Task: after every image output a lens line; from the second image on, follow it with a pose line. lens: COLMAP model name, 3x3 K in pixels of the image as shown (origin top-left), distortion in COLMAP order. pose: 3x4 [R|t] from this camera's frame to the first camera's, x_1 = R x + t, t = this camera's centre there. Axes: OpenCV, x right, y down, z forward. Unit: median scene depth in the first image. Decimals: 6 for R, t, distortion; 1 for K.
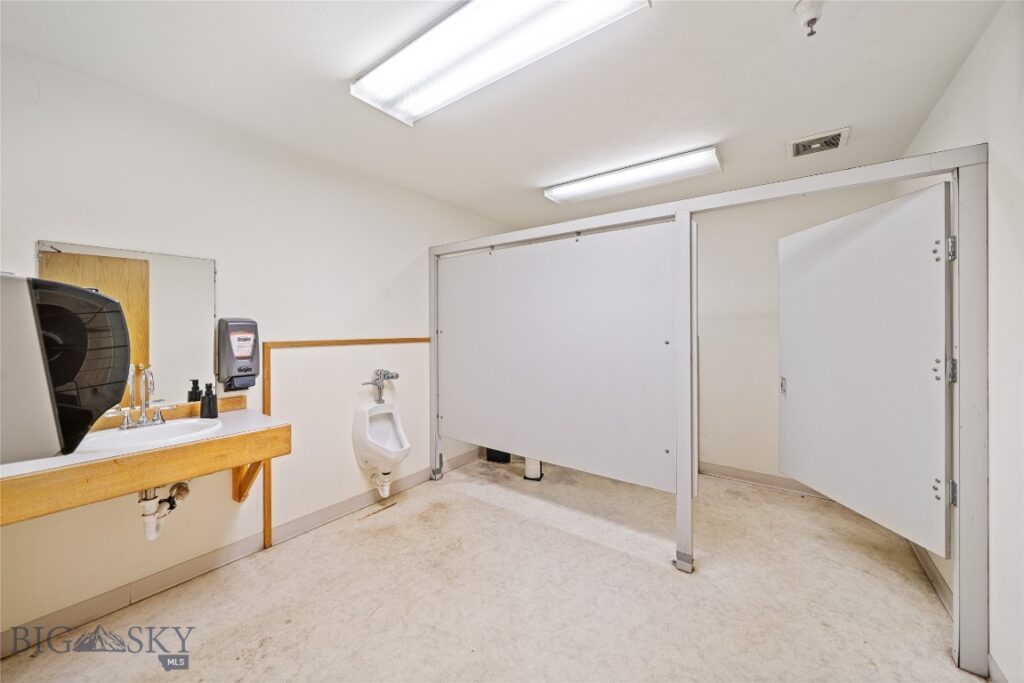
lens RADIAL K [[377.6, 0, 511.6], [0, 377.6, 328.1], [0, 0, 1]] dist [-0.000324, -0.000040]
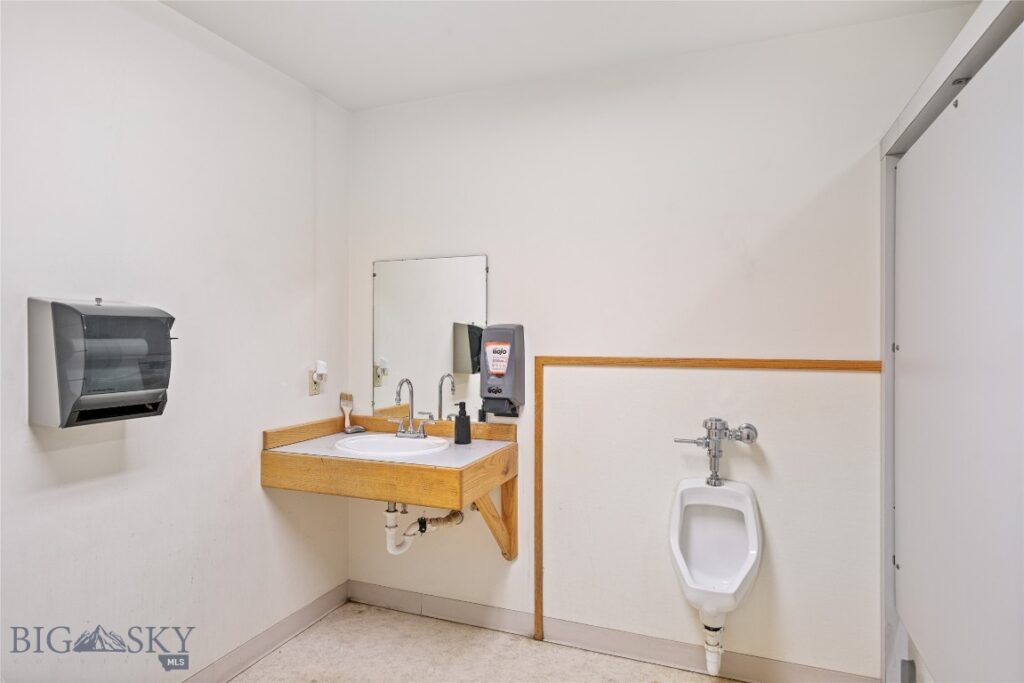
lens RADIAL K [[579.4, 0, 512.0], [0, 579.4, 341.5], [0, 0, 1]] dist [0.001763, -0.000098]
pose [[0.258329, 0.007135, -0.966031, 0.436775], [-0.002452, 0.999974, 0.006730, 0.001558], [0.966054, 0.000630, 0.258340, 0.701587]]
